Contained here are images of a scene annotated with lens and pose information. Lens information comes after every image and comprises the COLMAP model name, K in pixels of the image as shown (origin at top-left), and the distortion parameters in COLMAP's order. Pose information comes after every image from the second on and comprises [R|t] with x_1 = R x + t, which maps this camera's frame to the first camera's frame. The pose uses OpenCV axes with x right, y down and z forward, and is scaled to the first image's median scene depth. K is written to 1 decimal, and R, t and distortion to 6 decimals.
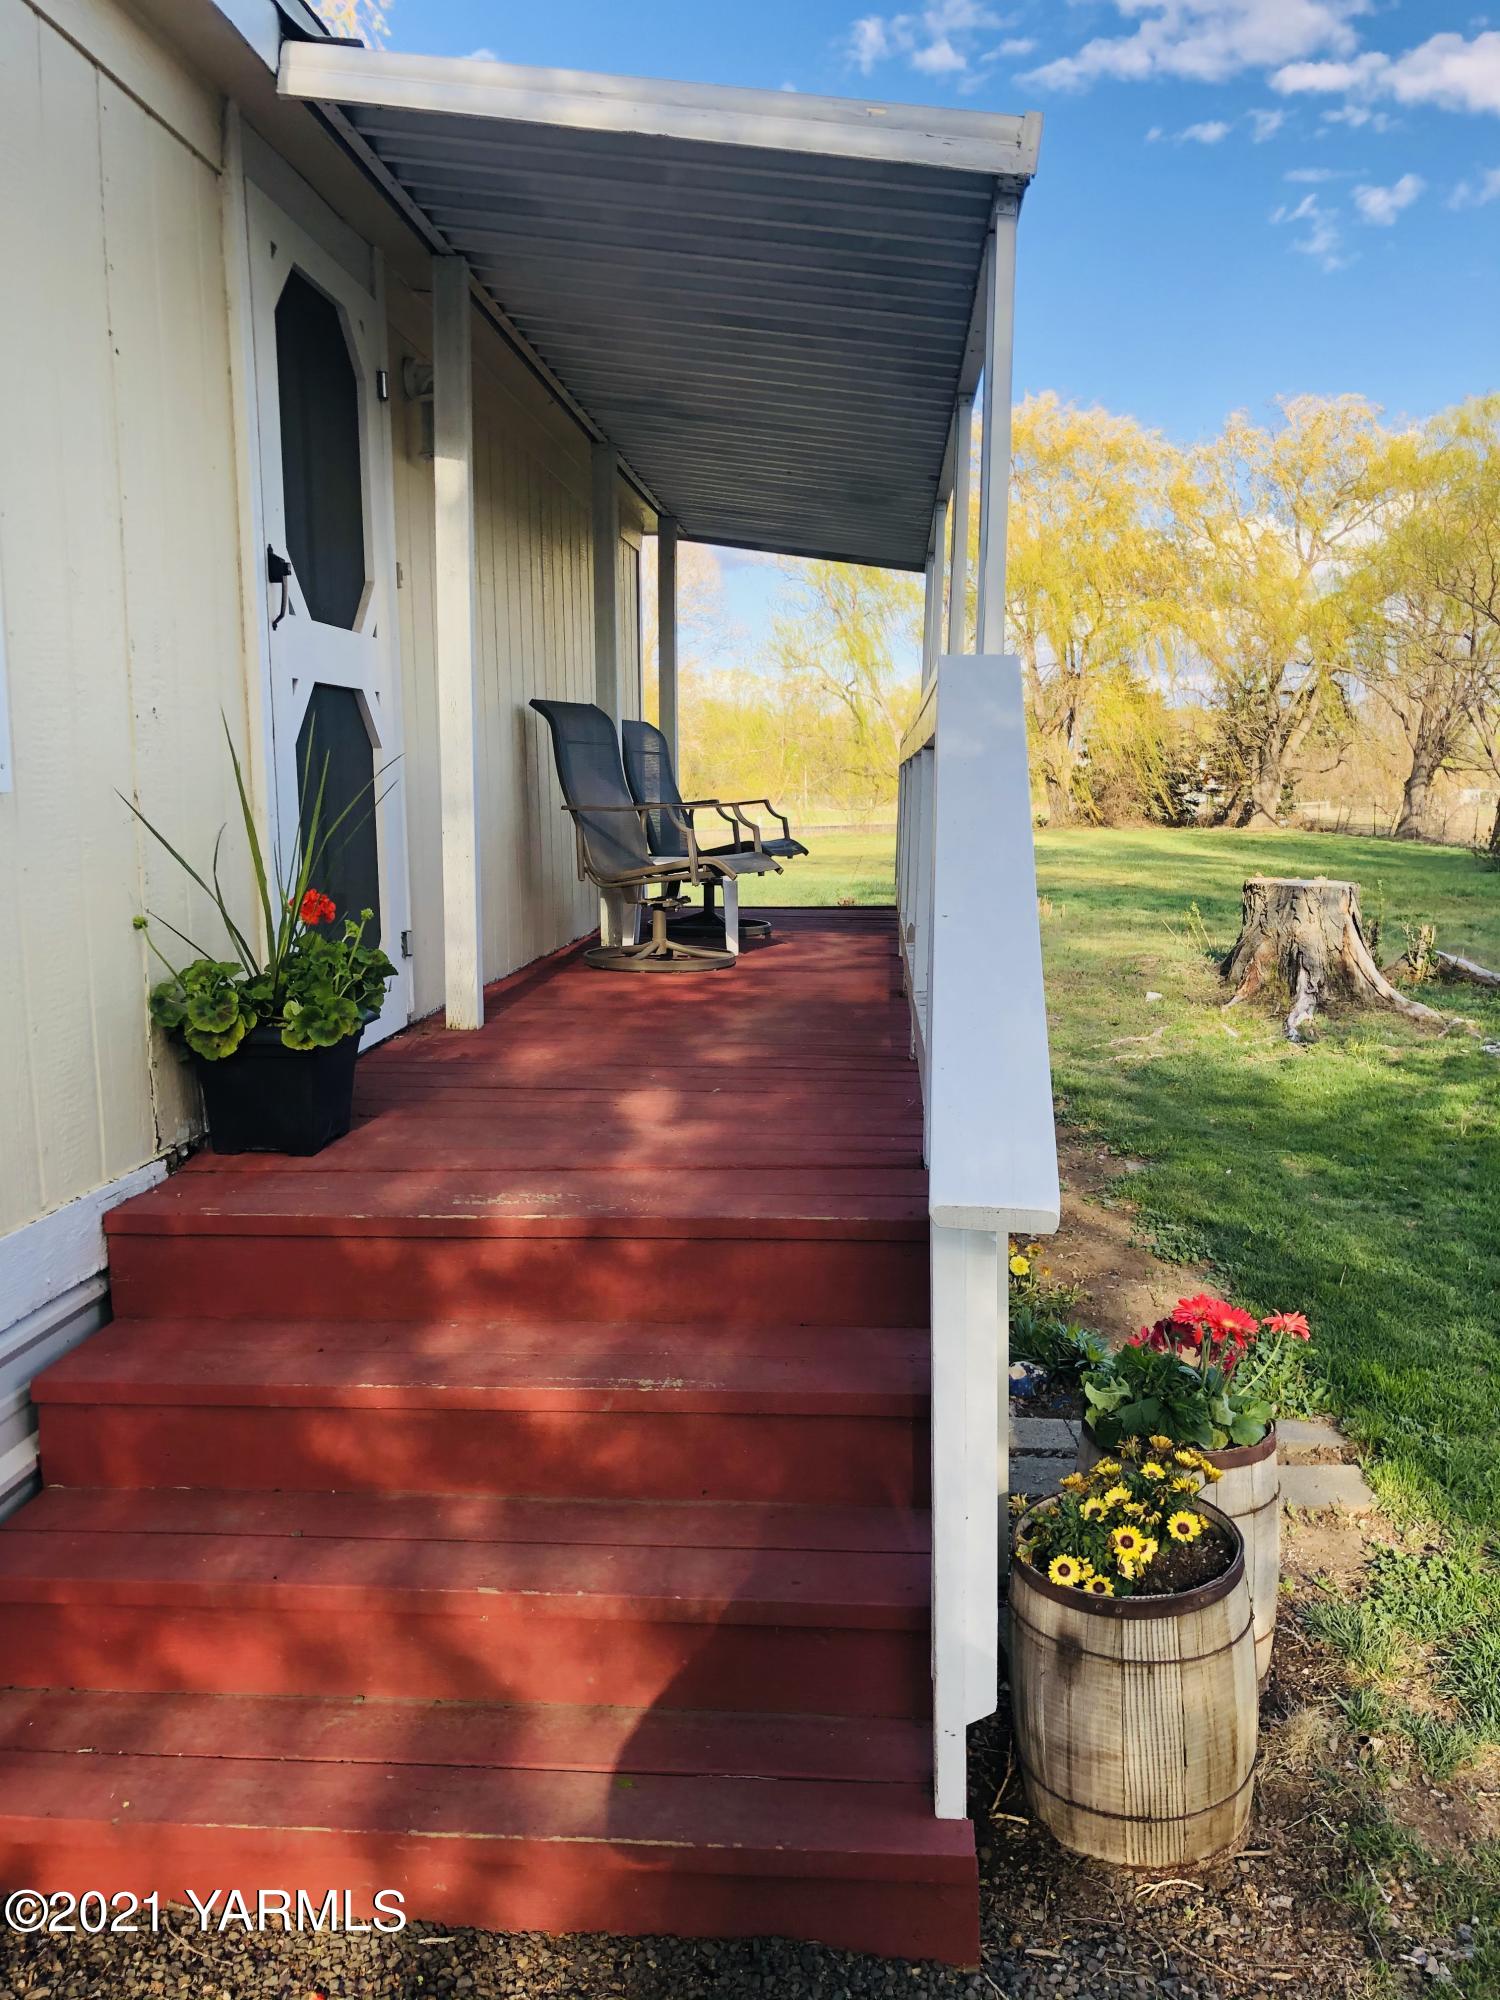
lens RADIAL K [[1641.2, 0, 760.1], [0, 1641.2, 998.1], [0, 0, 1]] dist [0.036031, -0.048345]
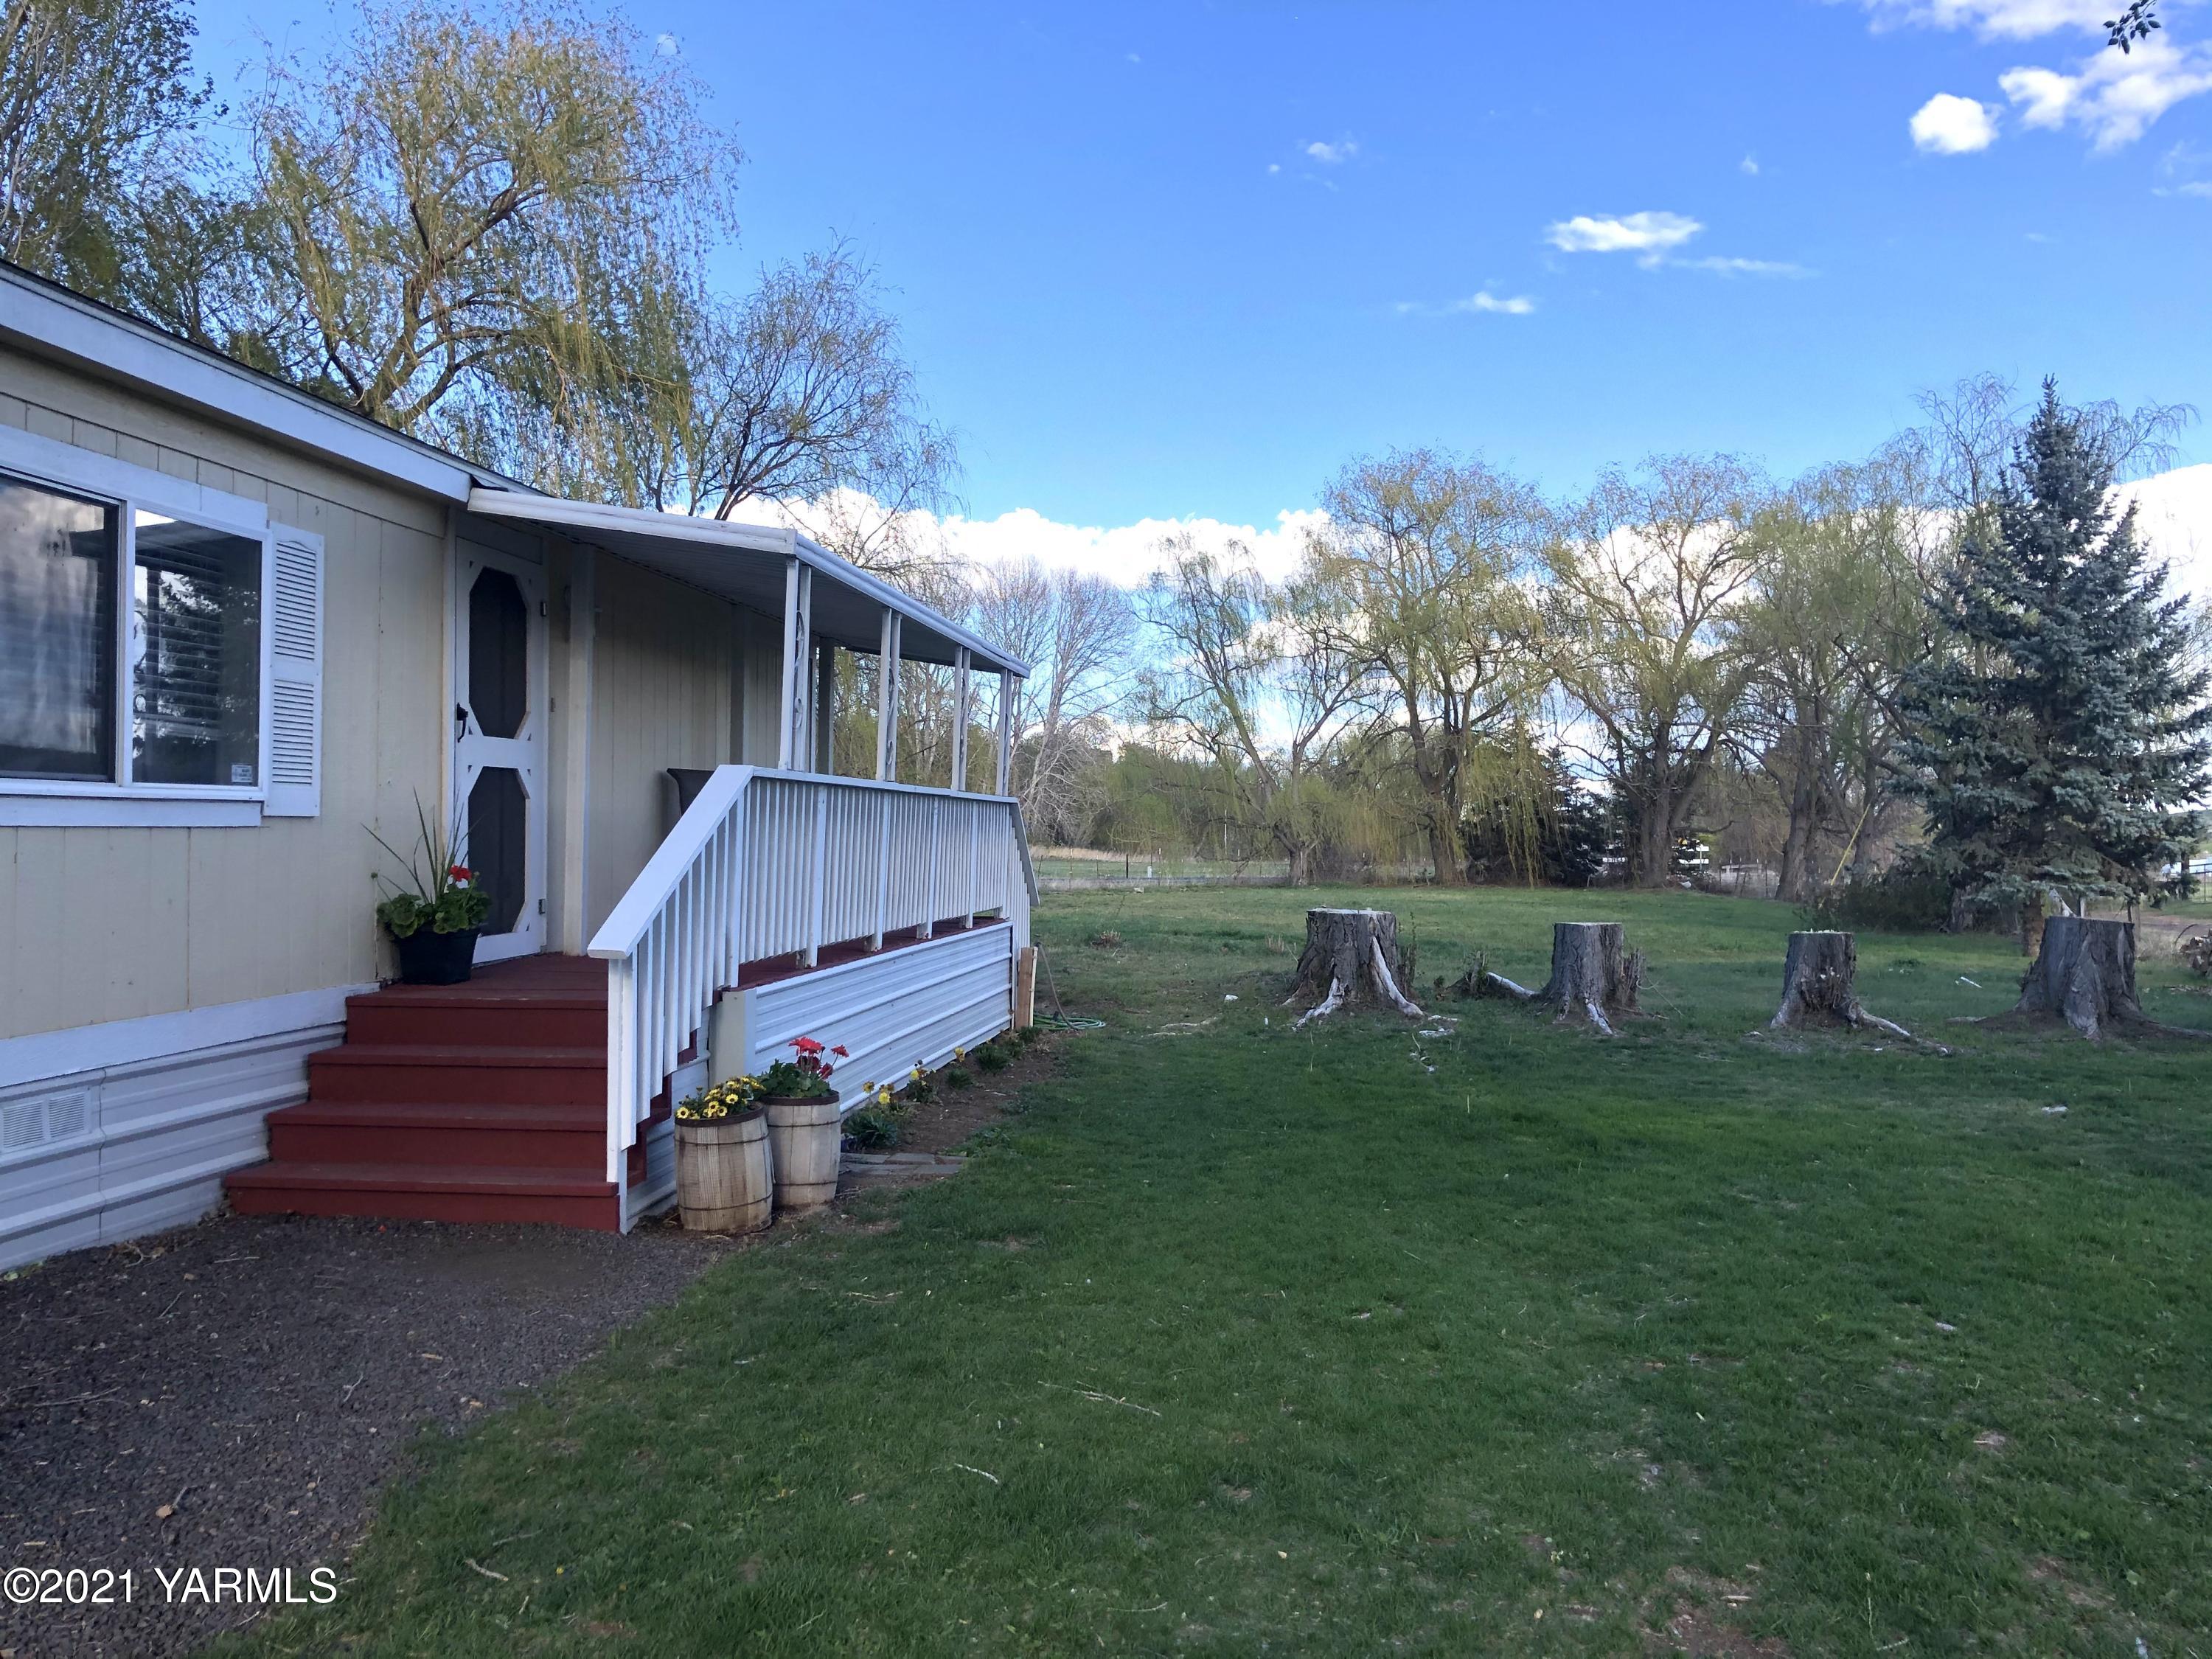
lens RADIAL K [[1815.1, 0, 1096.1], [0, 1815.1, 839.0], [0, 0, 1]] dist [0.036031, -0.048345]
pose [[0.998391, 0.016283, -0.054320, 0.556294], [-0.023076, 0.991652, -0.126861, 0.148025], [0.051801, 0.127911, 0.990432, -1.067167]]
